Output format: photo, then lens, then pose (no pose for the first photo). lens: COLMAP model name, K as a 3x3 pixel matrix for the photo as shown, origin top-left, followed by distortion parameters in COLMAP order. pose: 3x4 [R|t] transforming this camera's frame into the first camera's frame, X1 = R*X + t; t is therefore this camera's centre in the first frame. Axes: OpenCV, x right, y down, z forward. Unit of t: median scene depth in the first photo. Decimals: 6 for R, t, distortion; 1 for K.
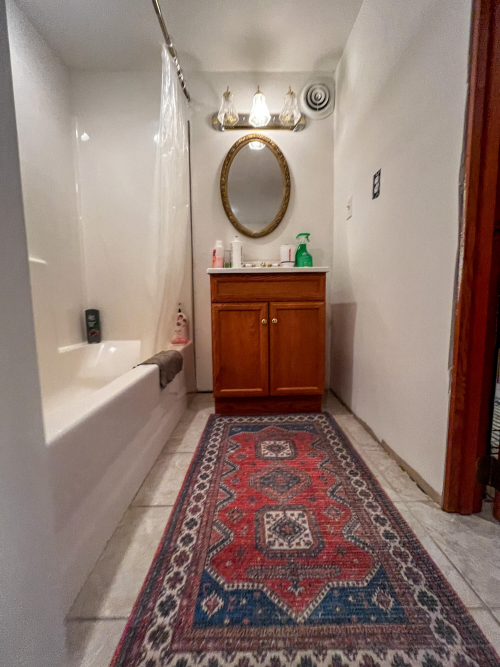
lens RADIAL K [[270.7, 0, 252.4], [0, 270.7, 332.6], [0, 0, 1]] dist [-0.002662, -0.000465]
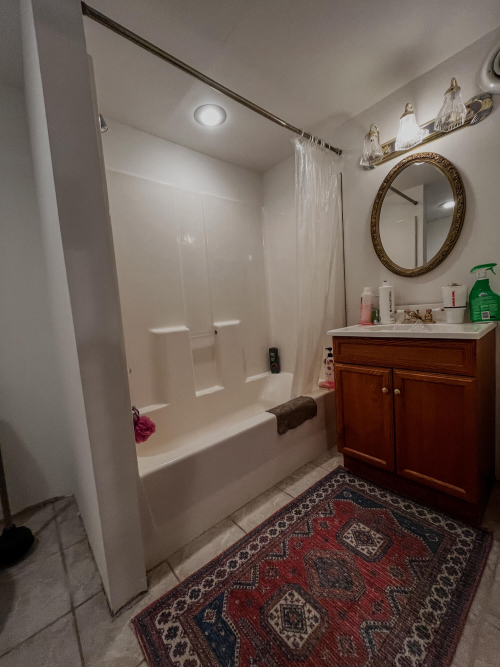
lens RADIAL K [[270.7, 0, 249.0], [0, 270.7, 333.6], [0, 0, 1]] dist [-0.002662, -0.000465]
pose [[0.632330, 0.035606, -0.773880, 0.466306], [-0.015517, 0.999325, 0.033300, -0.263312], [0.774543, -0.009048, 0.632456, 0.099236]]
